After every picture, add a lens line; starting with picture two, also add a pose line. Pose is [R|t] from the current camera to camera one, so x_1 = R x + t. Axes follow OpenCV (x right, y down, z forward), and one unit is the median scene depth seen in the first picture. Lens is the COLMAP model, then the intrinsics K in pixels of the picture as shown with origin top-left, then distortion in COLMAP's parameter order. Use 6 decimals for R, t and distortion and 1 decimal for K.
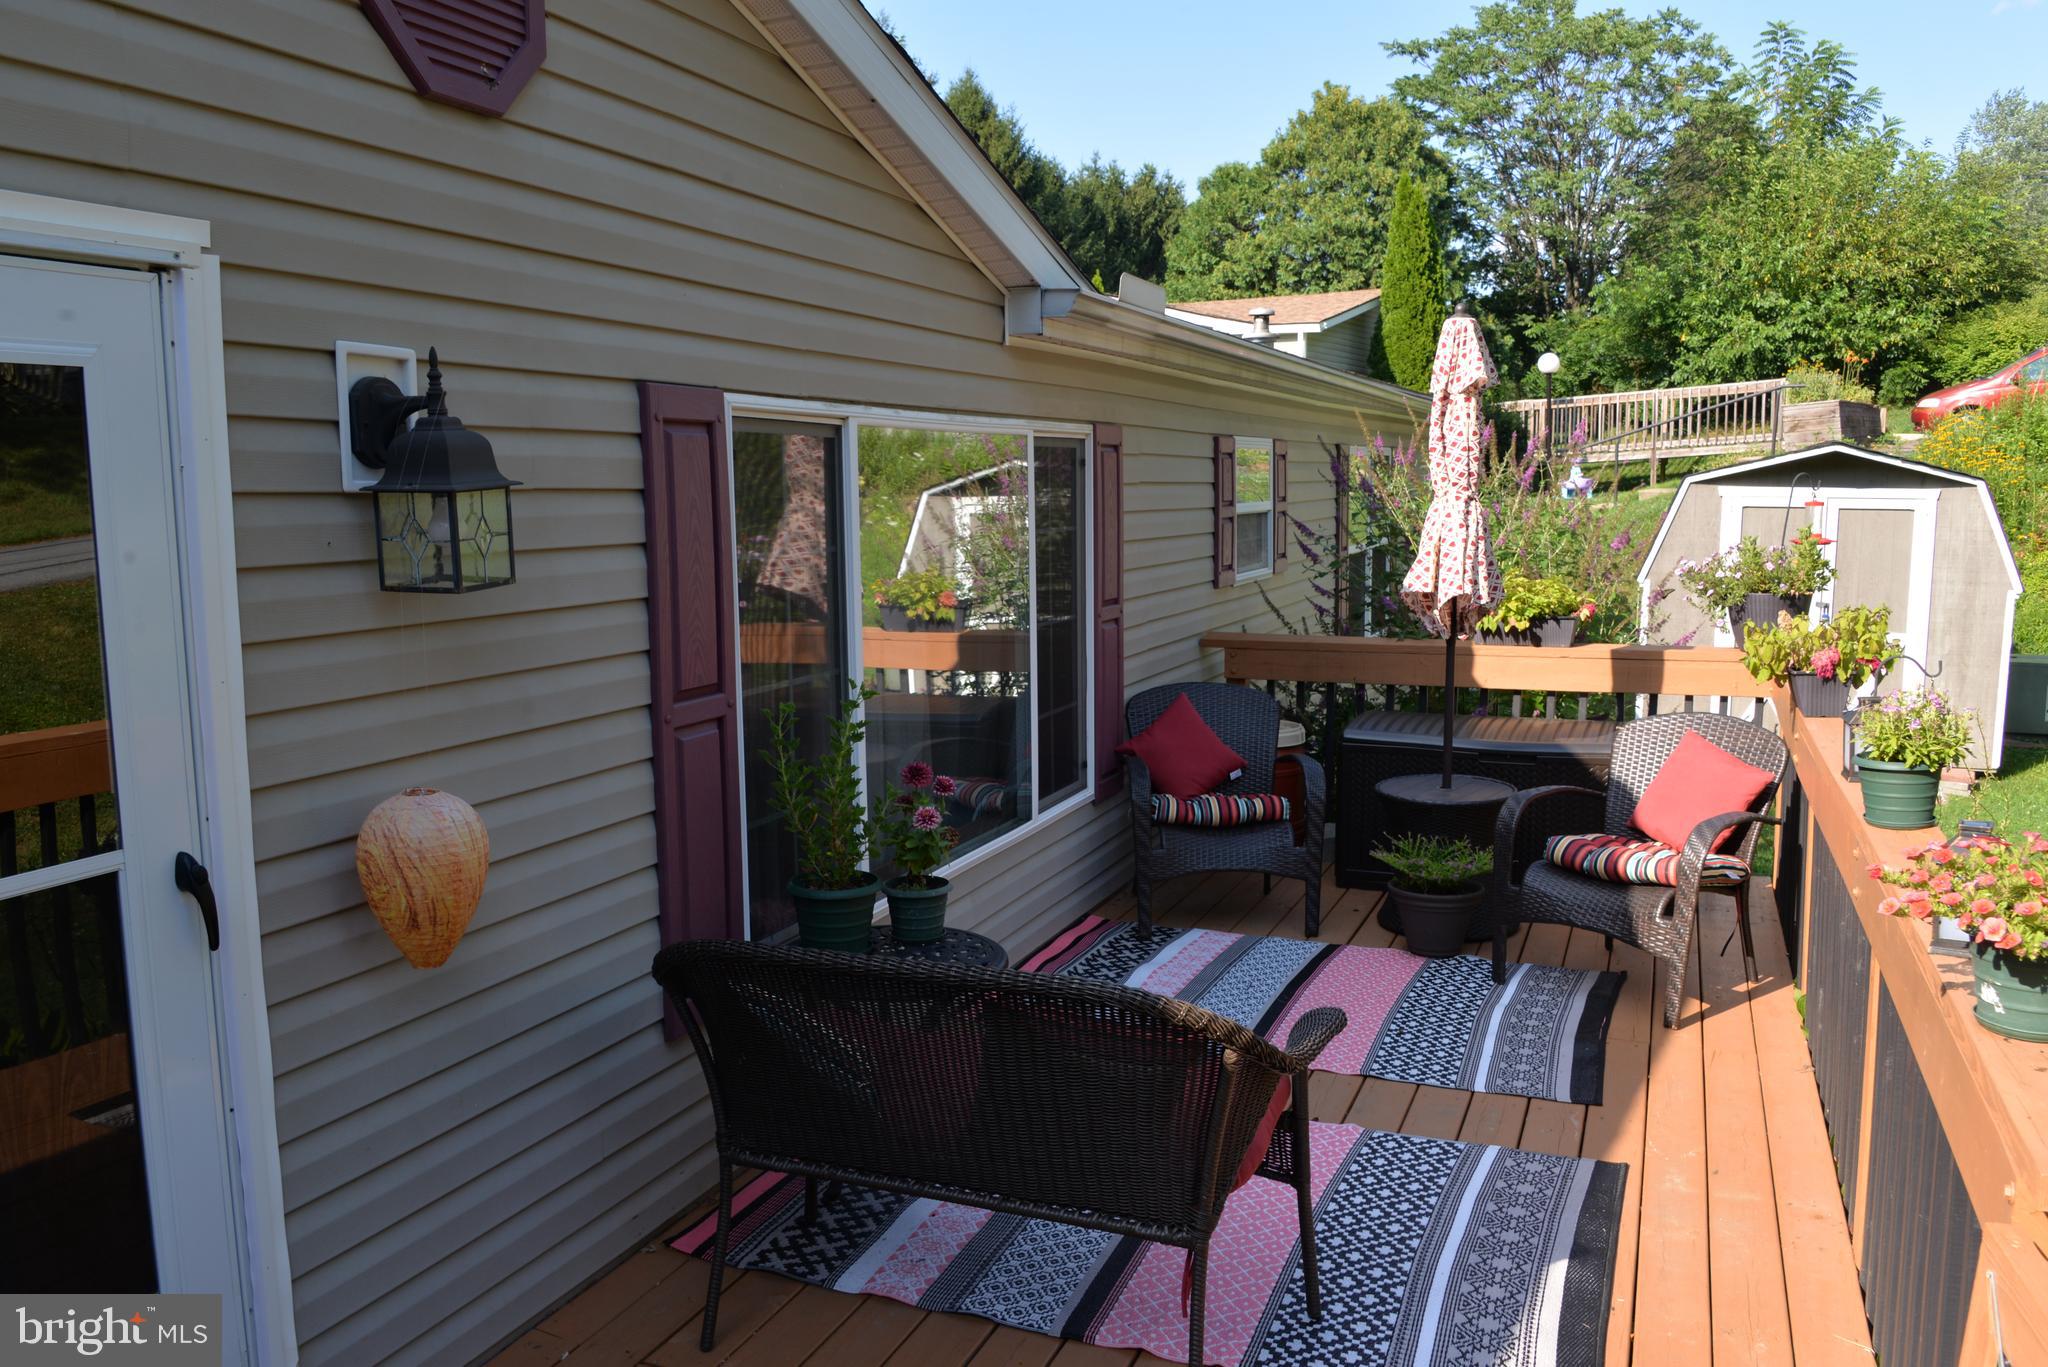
lens RADIAL K [[1596.1, 0, 1024.0], [0, 1596.1, 683.5], [0, 0, 1]] dist [-0.016820, 0.001327]
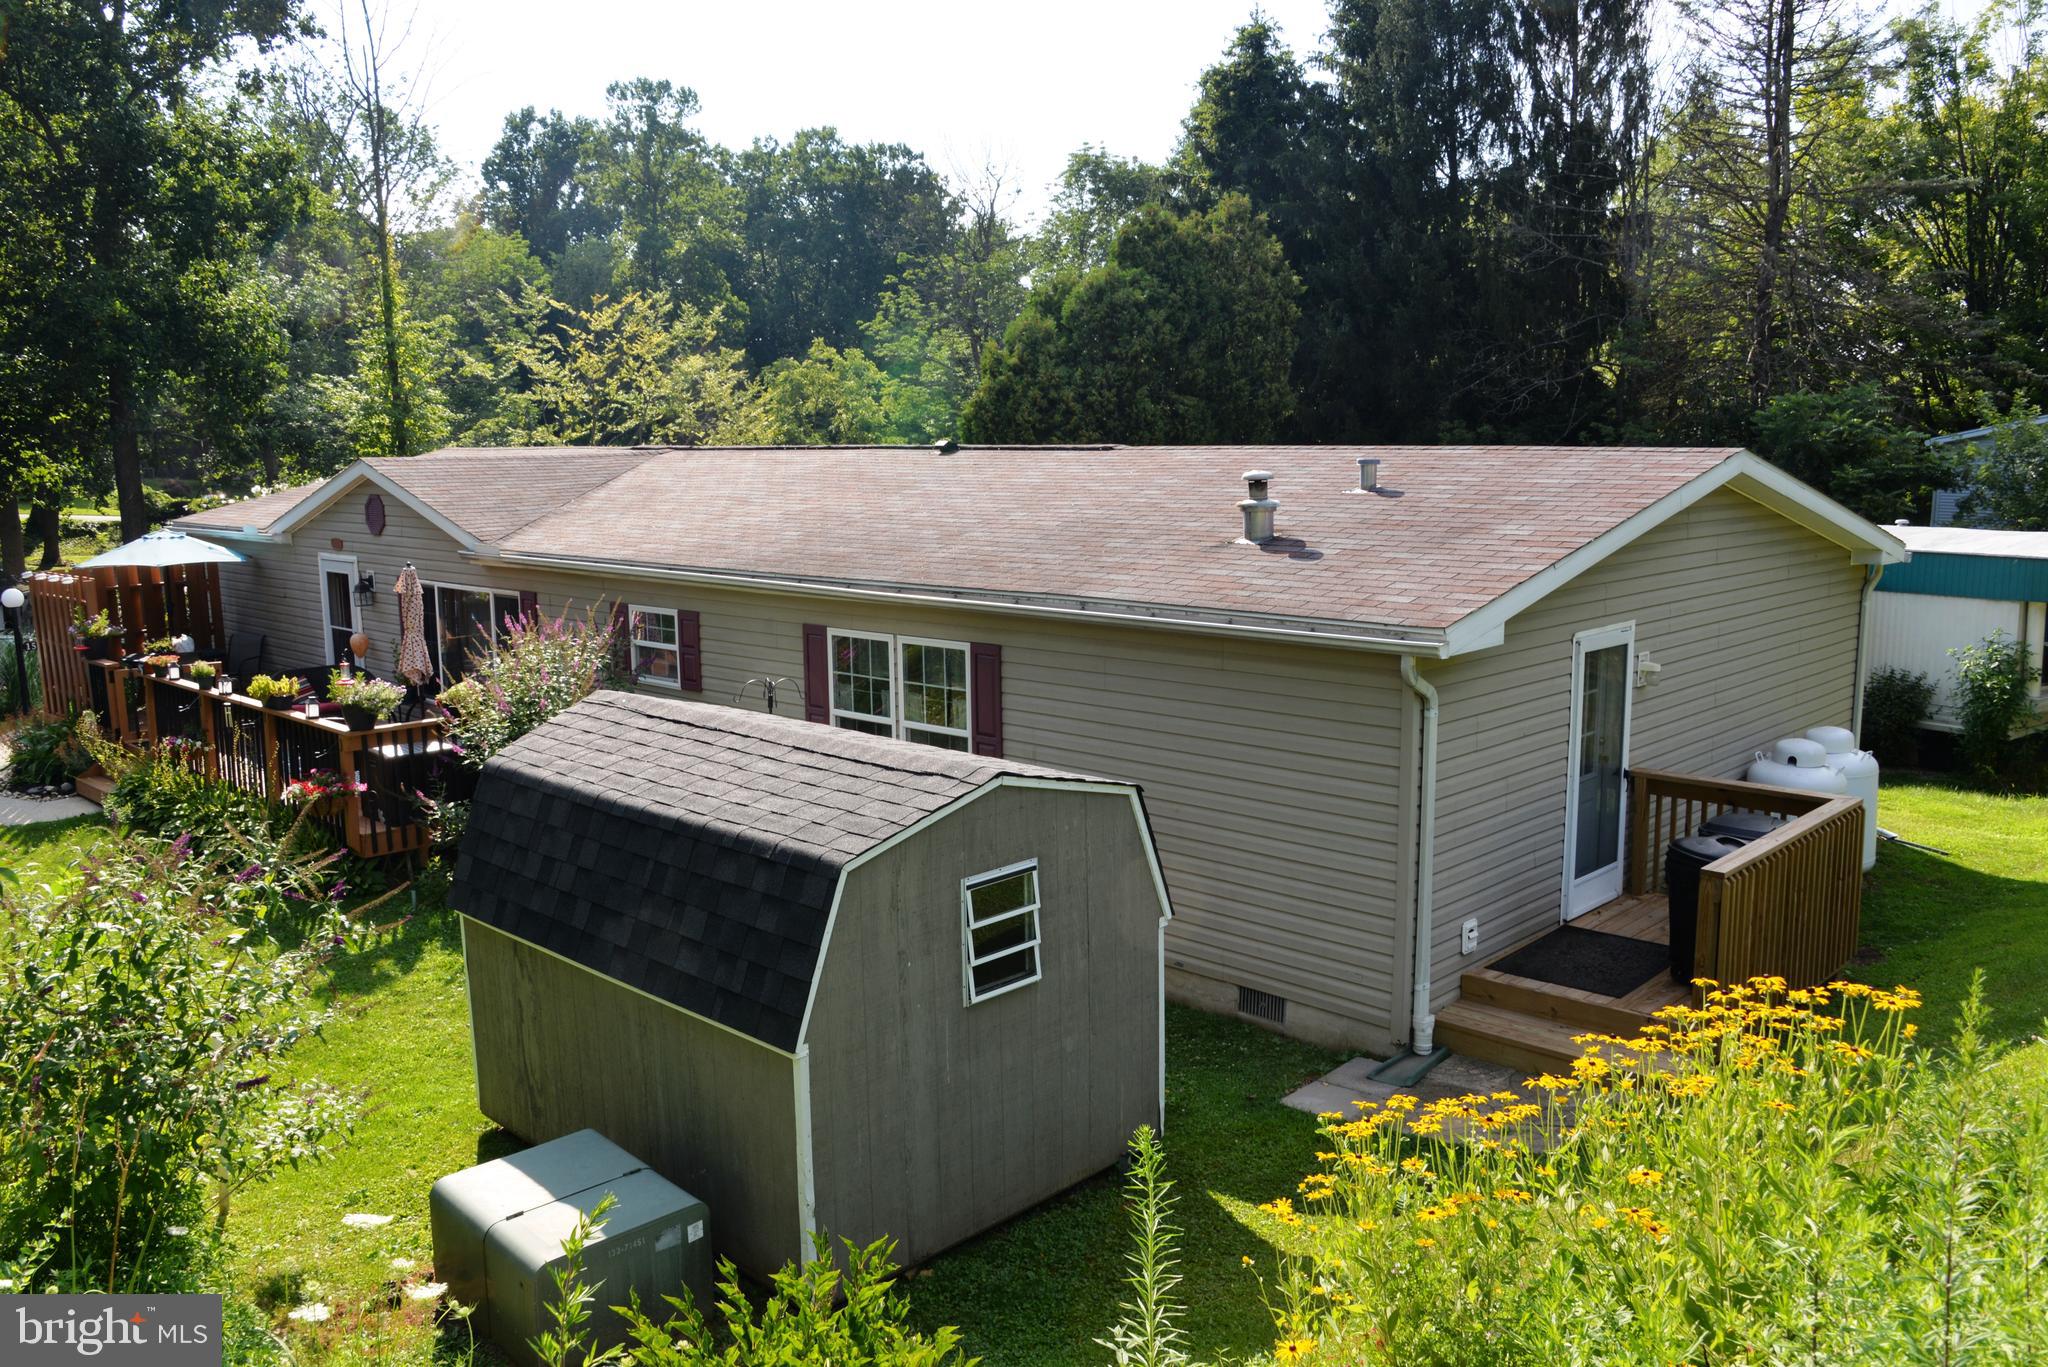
lens RADIAL K [[1596.1, 0, 1024.0], [0, 1596.1, 683.5], [0, 0, 1]] dist [-0.016820, 0.001327]
pose [[-0.350213, 0.158733, -0.923122, 0.486770], [-0.105906, 0.972506, 0.207403, -0.140895], [0.930664, 0.170399, -0.323773, 0.571046]]
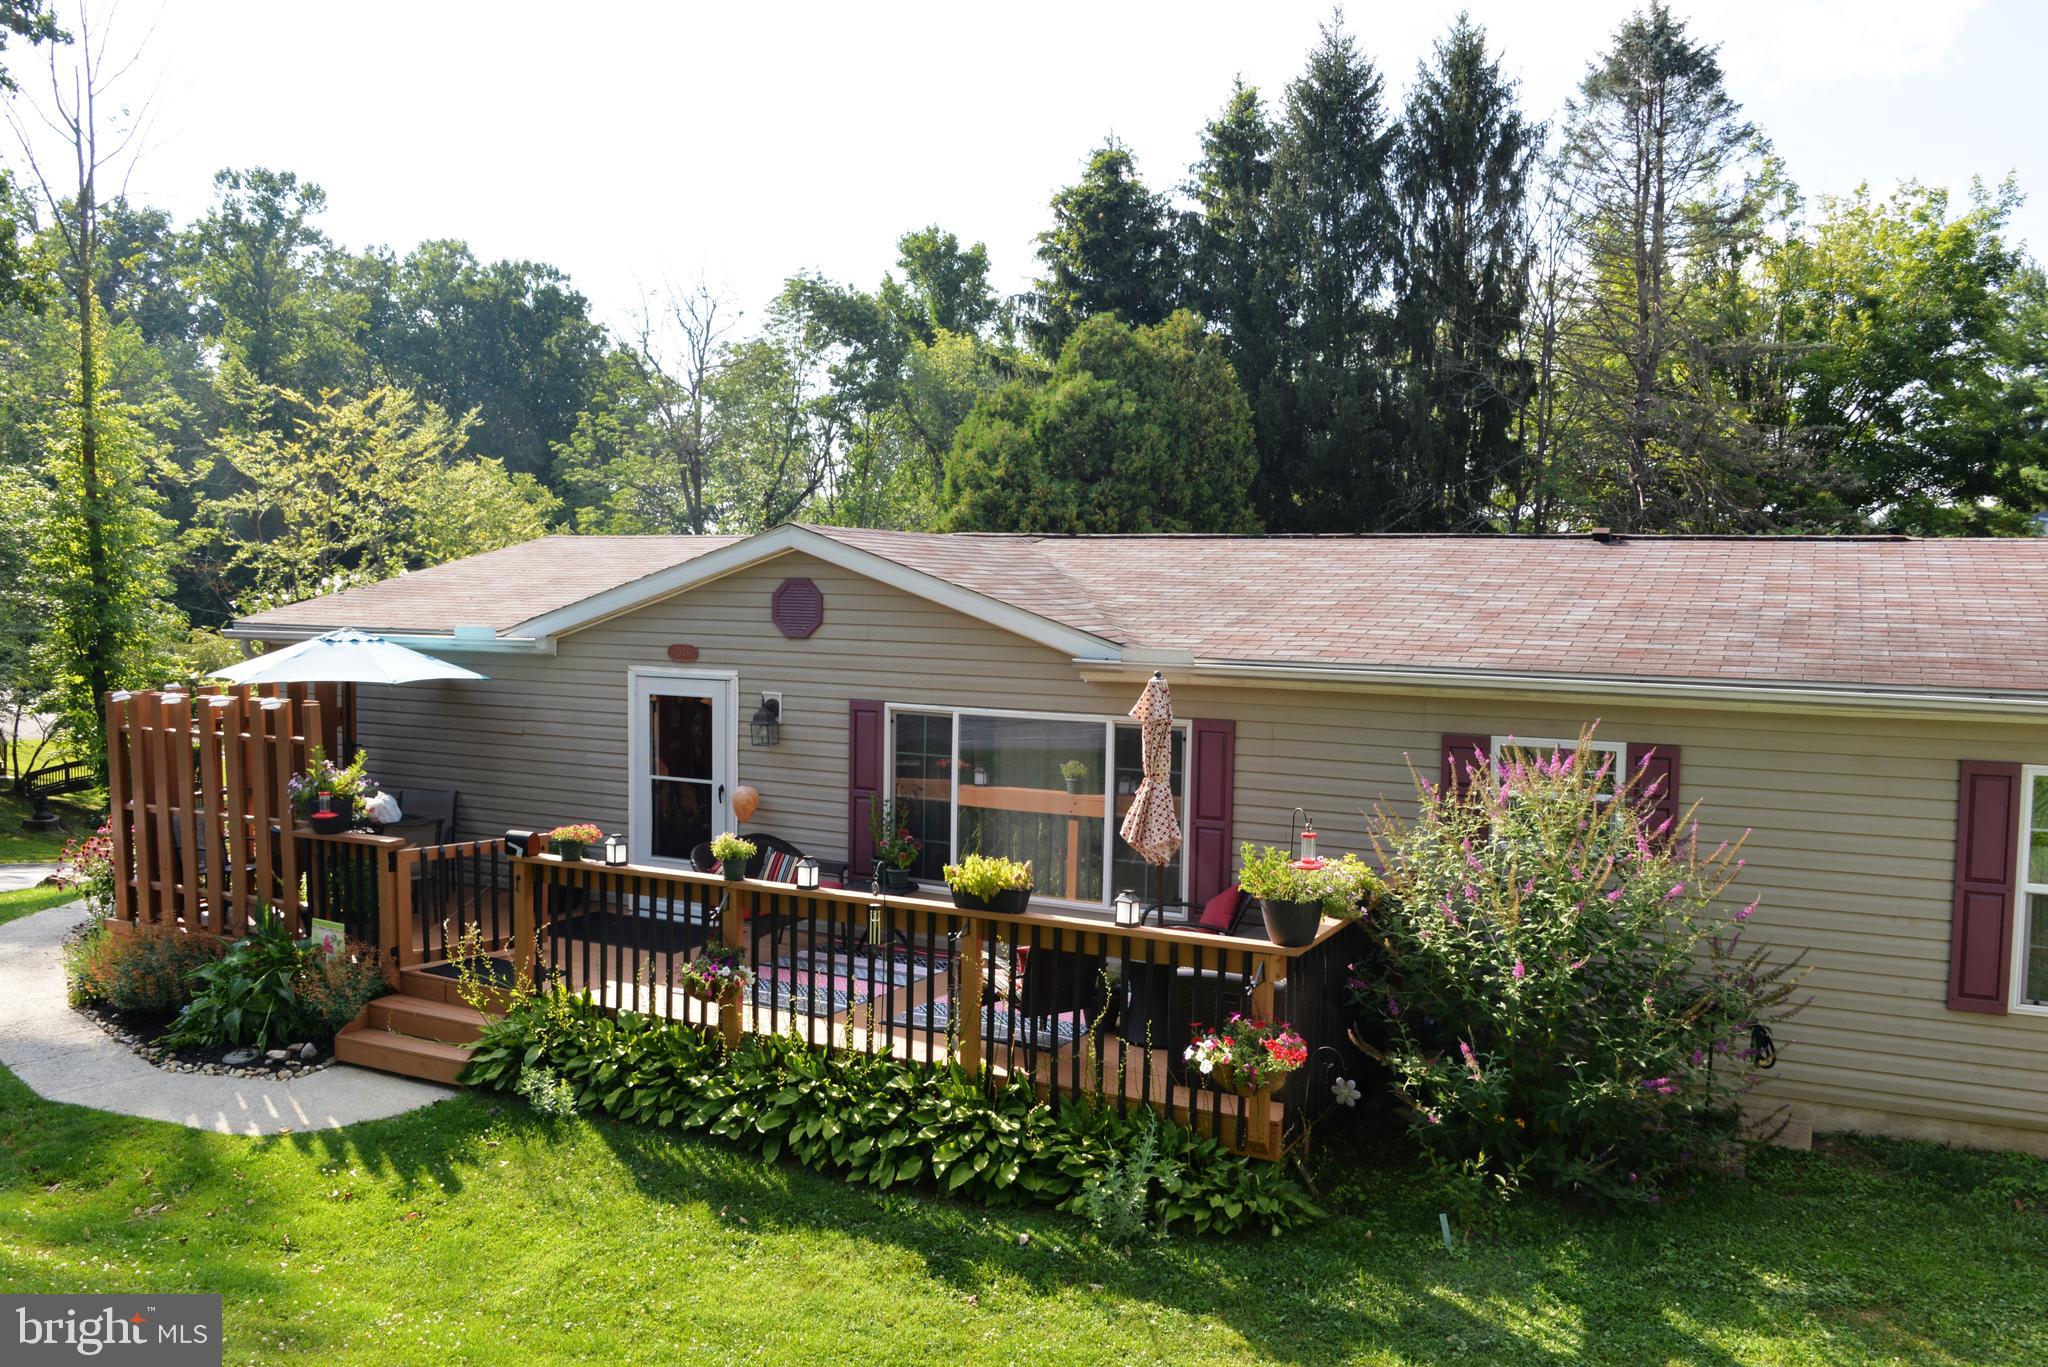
lens RADIAL K [[1601.9, 0, 1024.0], [0, 1601.9, 683.5], [0, 0, 1]] dist [0.001731, -0.027371]
pose [[-0.077766, 0.070232, -0.994495, 0.398990], [-0.140162, 0.986838, 0.080652, -0.068167], [0.987070, 0.145663, -0.066899, 0.193142]]
